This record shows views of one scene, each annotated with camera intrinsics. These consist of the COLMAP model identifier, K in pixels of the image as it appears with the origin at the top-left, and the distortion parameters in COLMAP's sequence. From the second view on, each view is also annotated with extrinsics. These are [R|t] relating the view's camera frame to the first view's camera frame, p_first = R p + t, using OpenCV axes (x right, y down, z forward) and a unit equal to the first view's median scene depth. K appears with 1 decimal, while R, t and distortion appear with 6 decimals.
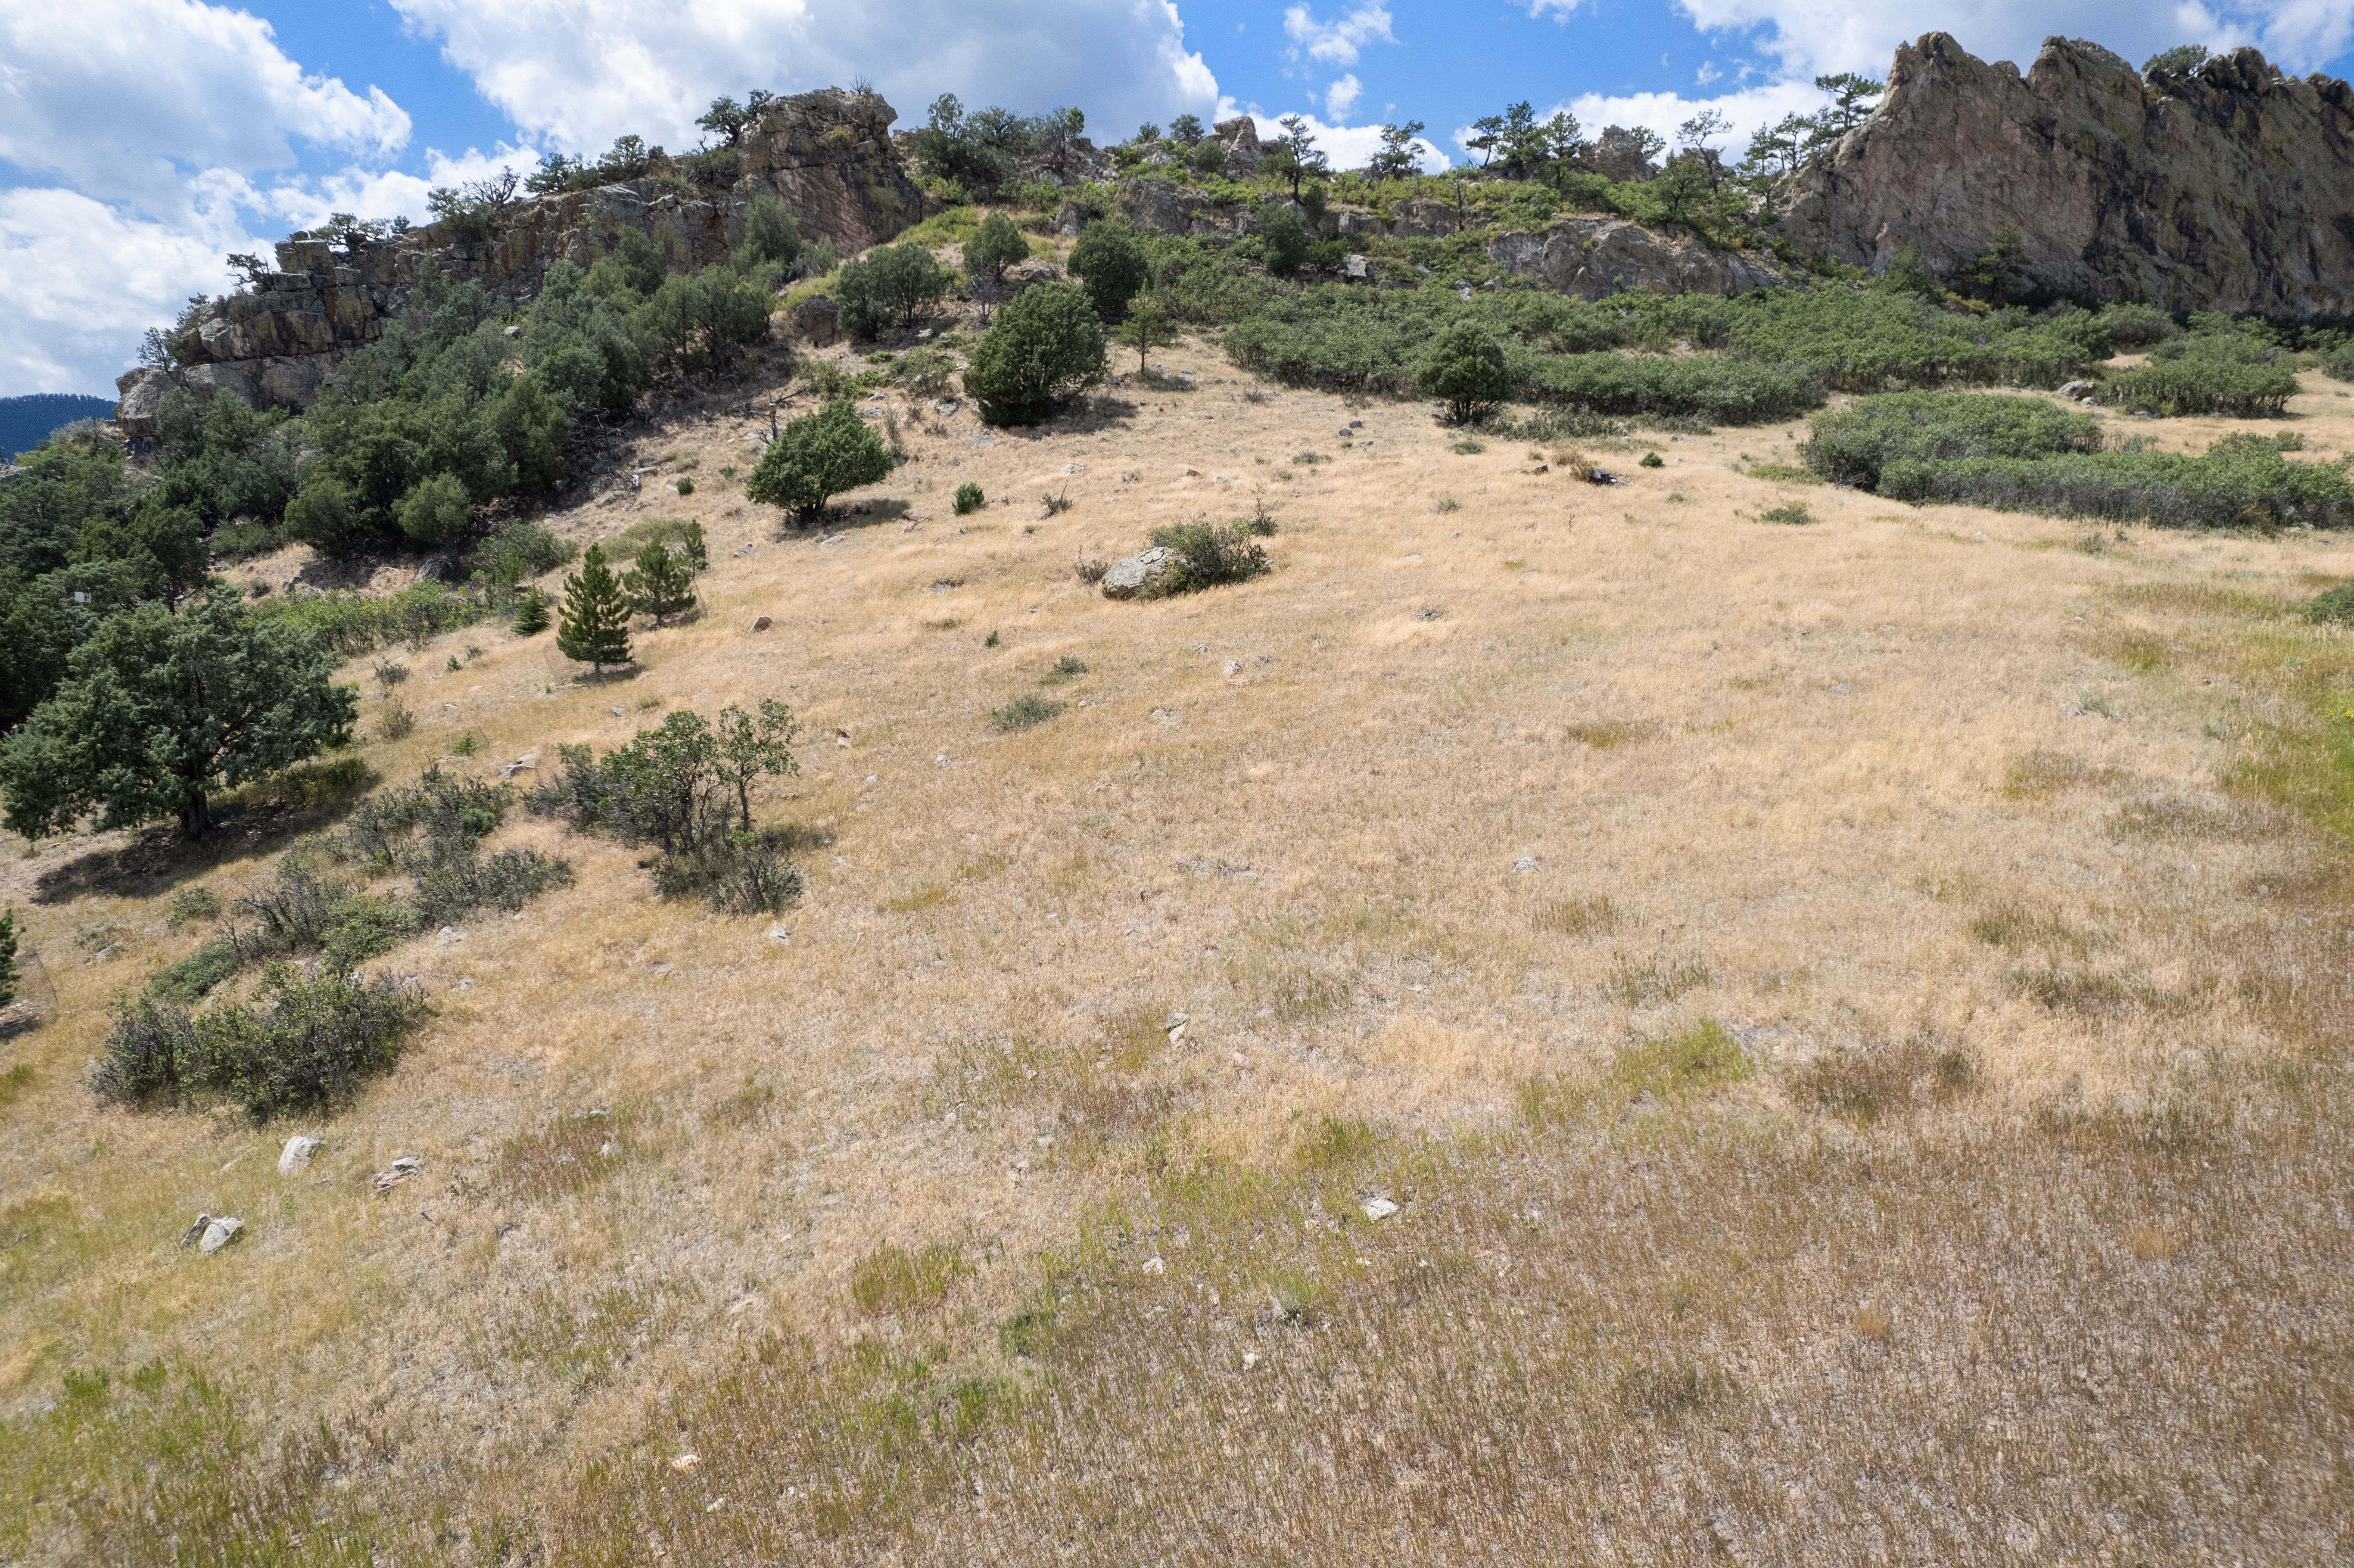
lens RADIAL K [[1518.1, 0, 1183.1], [0, 1518.1, 787.1], [0, 0, 1]] dist [-0.073689, 0.069196]
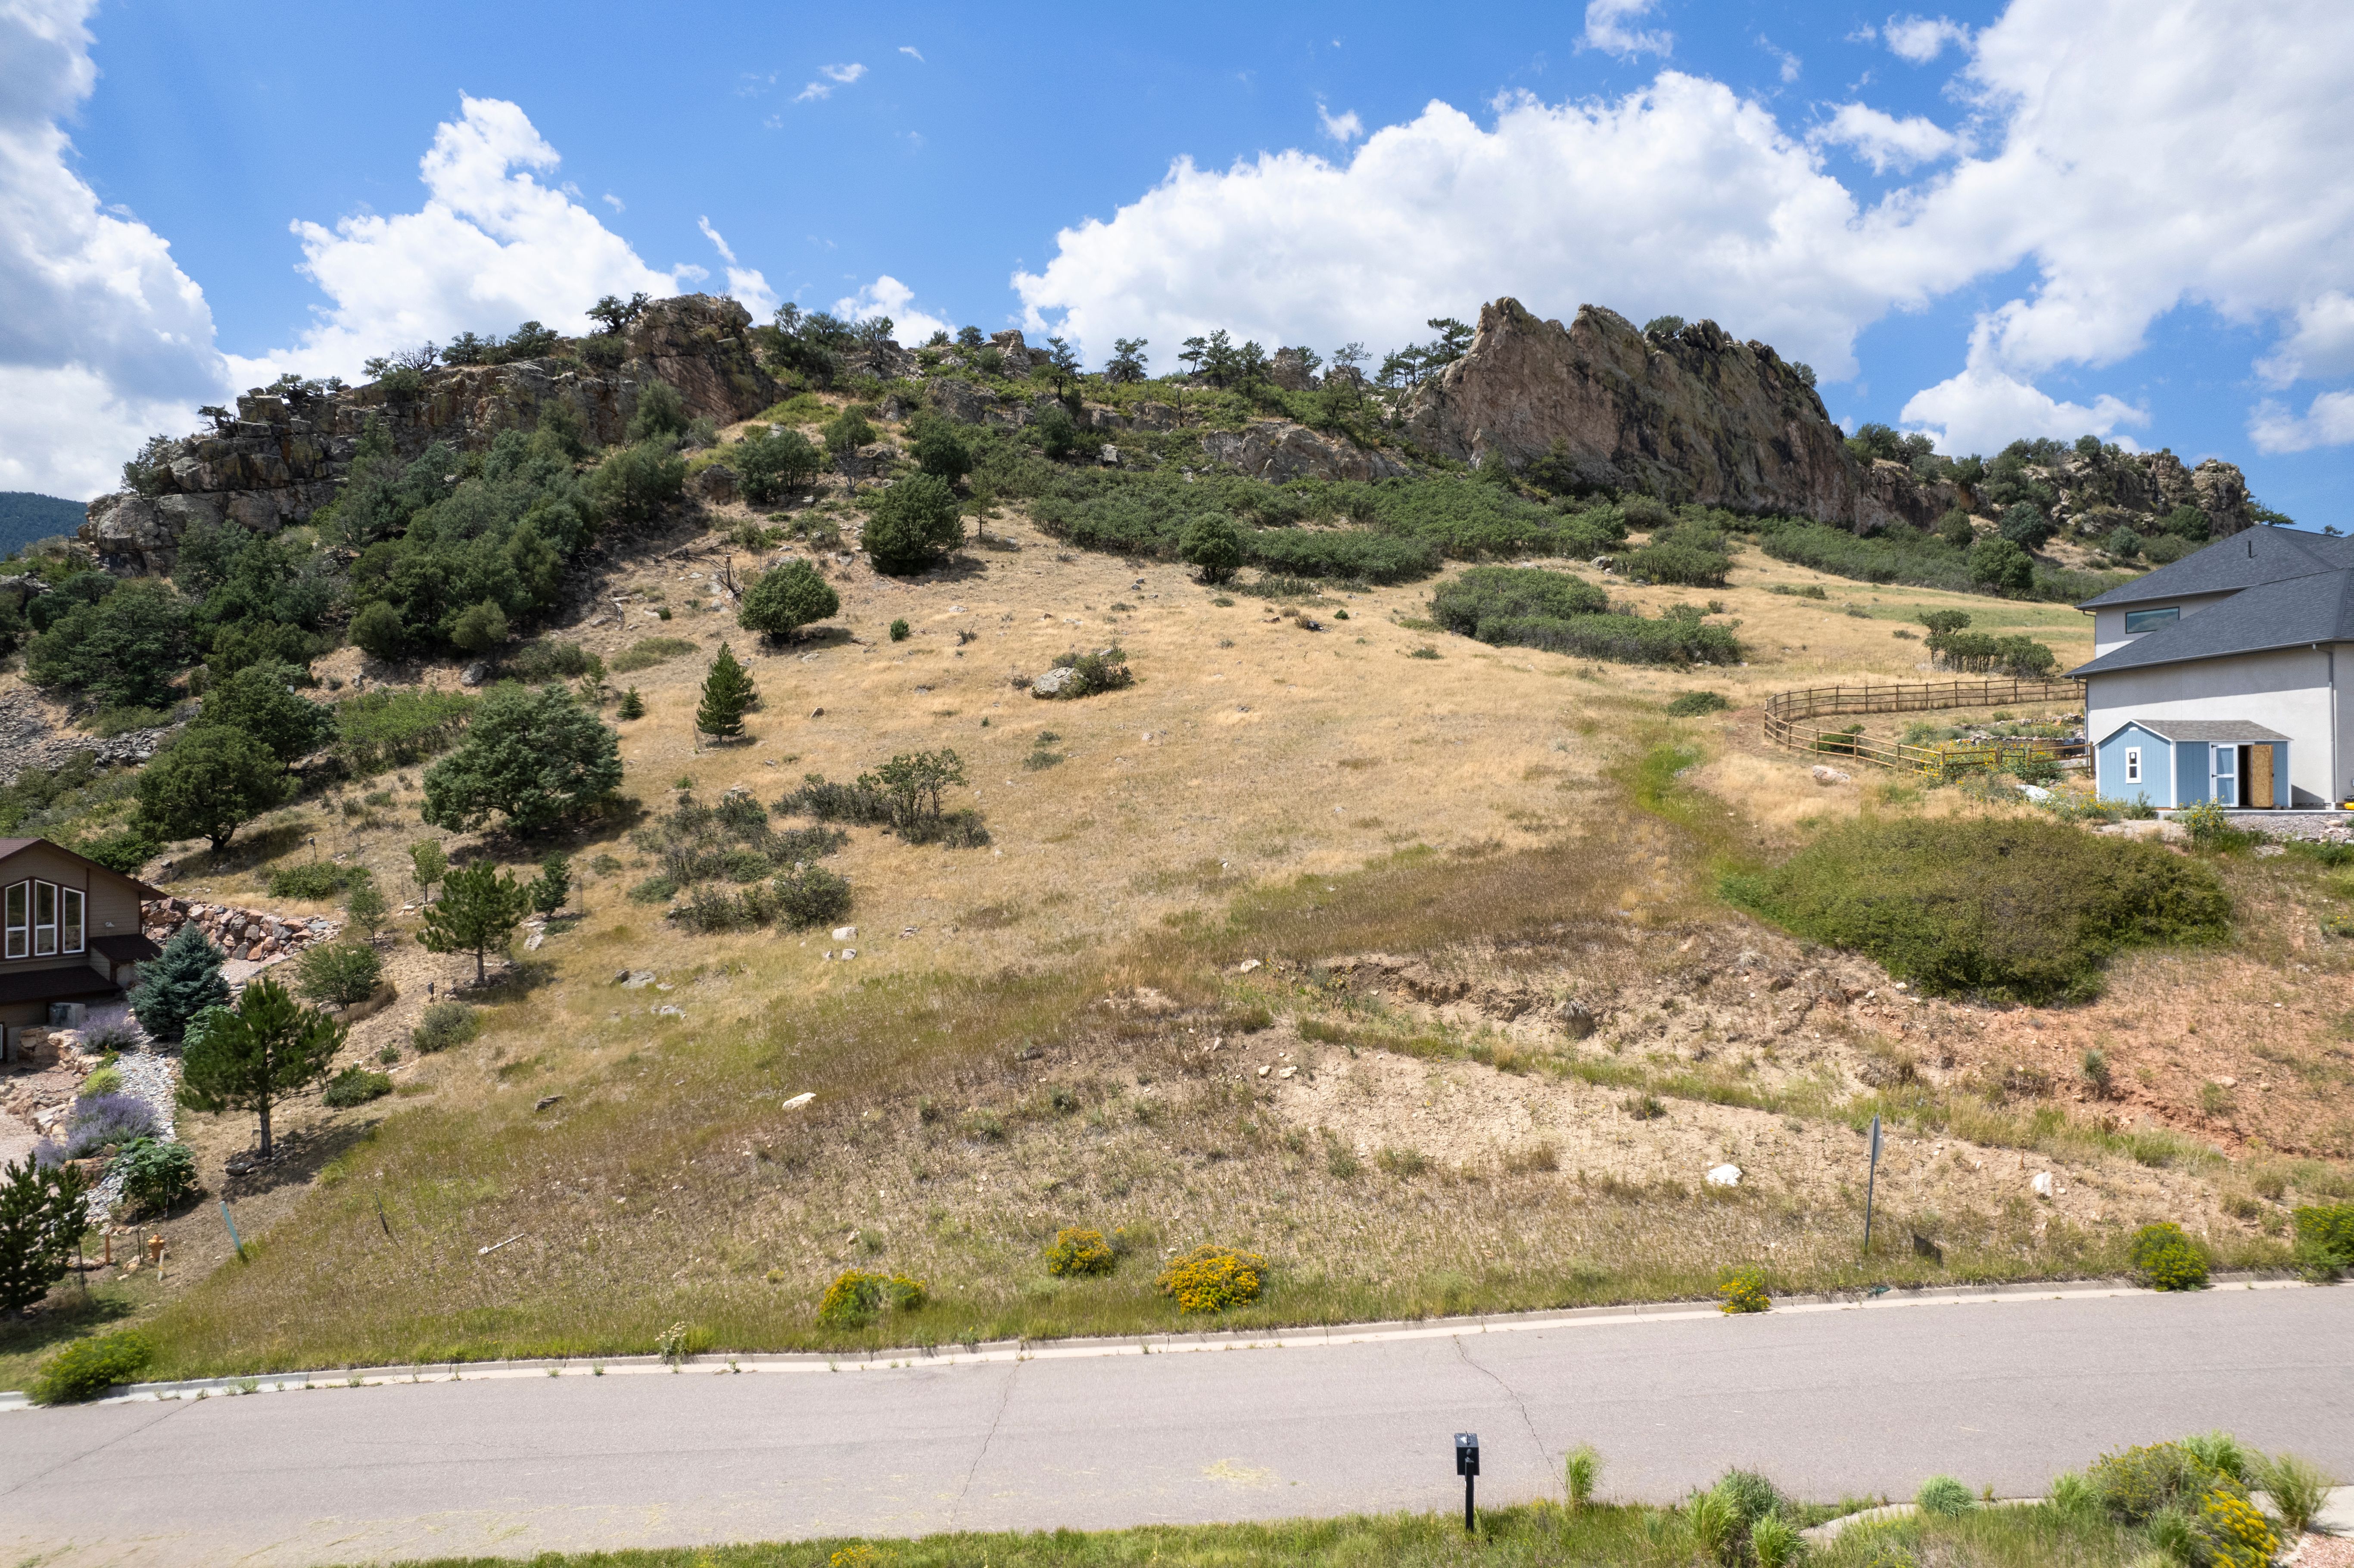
lens RADIAL K [[1518.1, 0, 1183.1], [0, 1518.1, 787.1], [0, 0, 1]] dist [-0.073689, 0.069196]
pose [[0.972594, -0.003204, 0.232488, -0.139043], [0.018727, 0.997736, -0.064593, 0.040091], [-0.231754, 0.067177, 0.970452, -0.311227]]
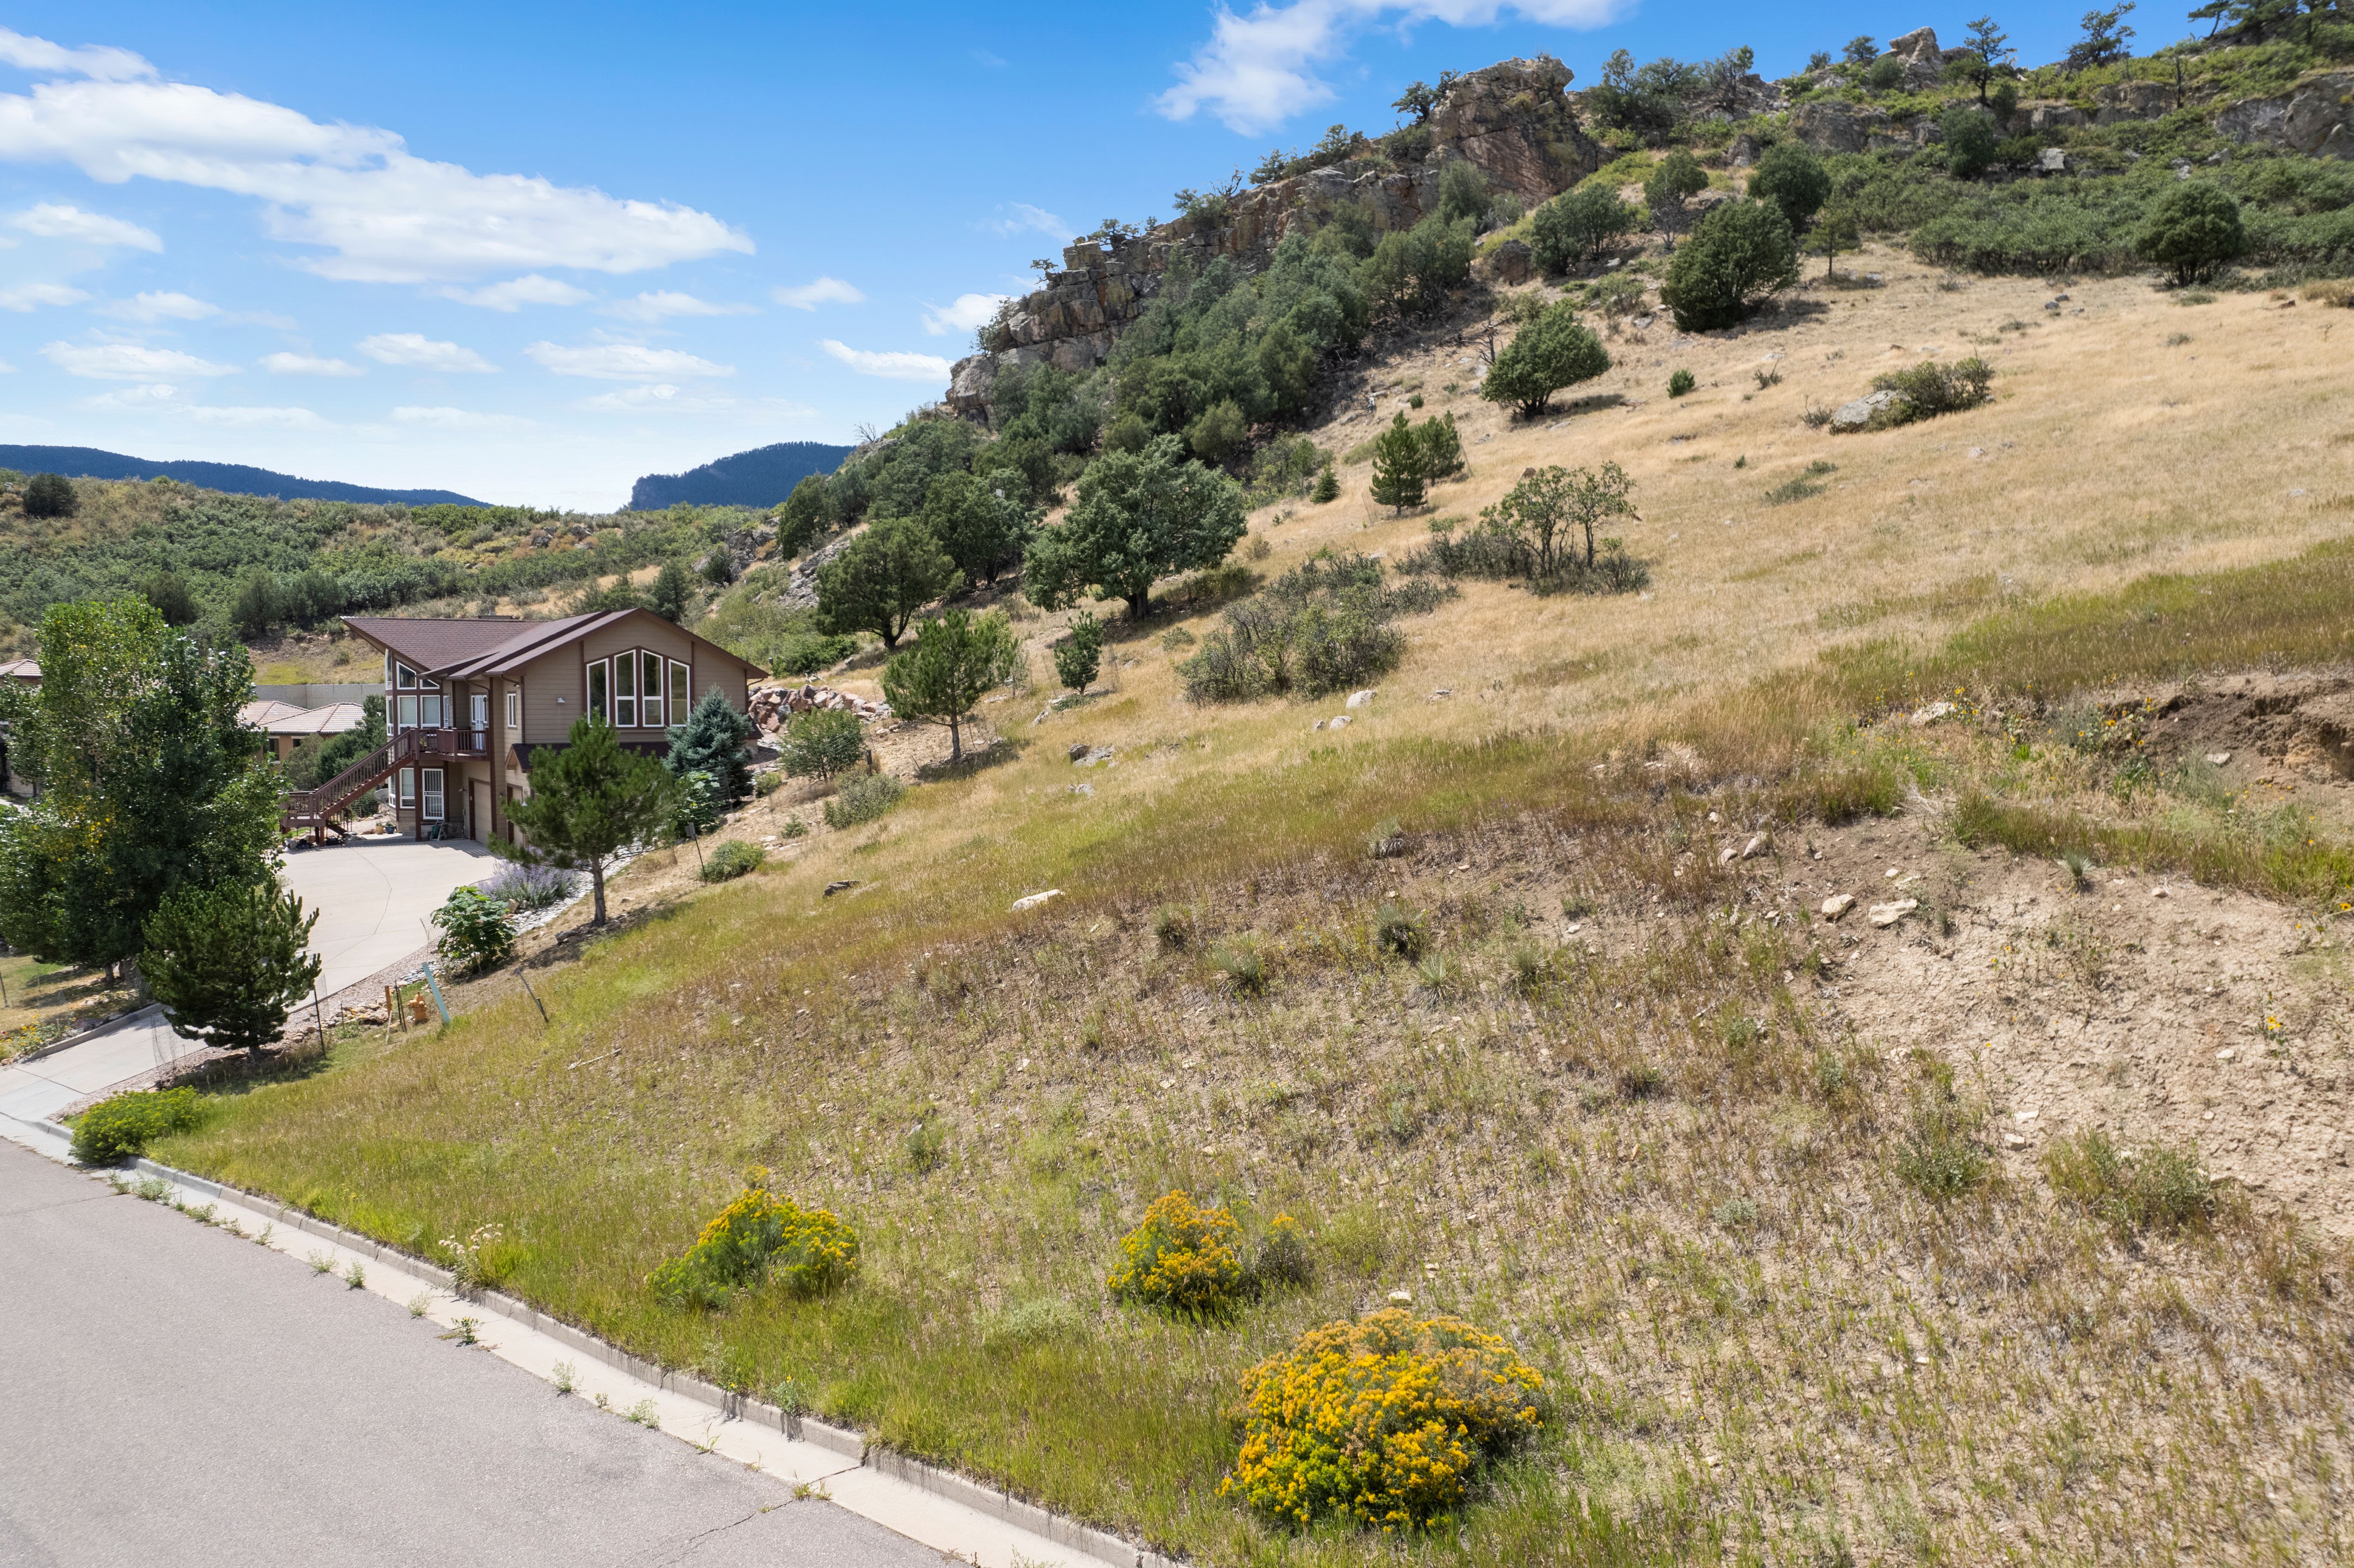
lens RADIAL K [[1524.6, 0, 1170.9], [0, 1524.6, 794.3], [0, 0, 1]] dist [-0.077668, 0.067537]
pose [[0.924451, 0.021132, -0.380715, -0.038252], [-0.020492, 0.999774, 0.005735, 0.075028], [0.380750, 0.002500, 0.924675, -0.118004]]
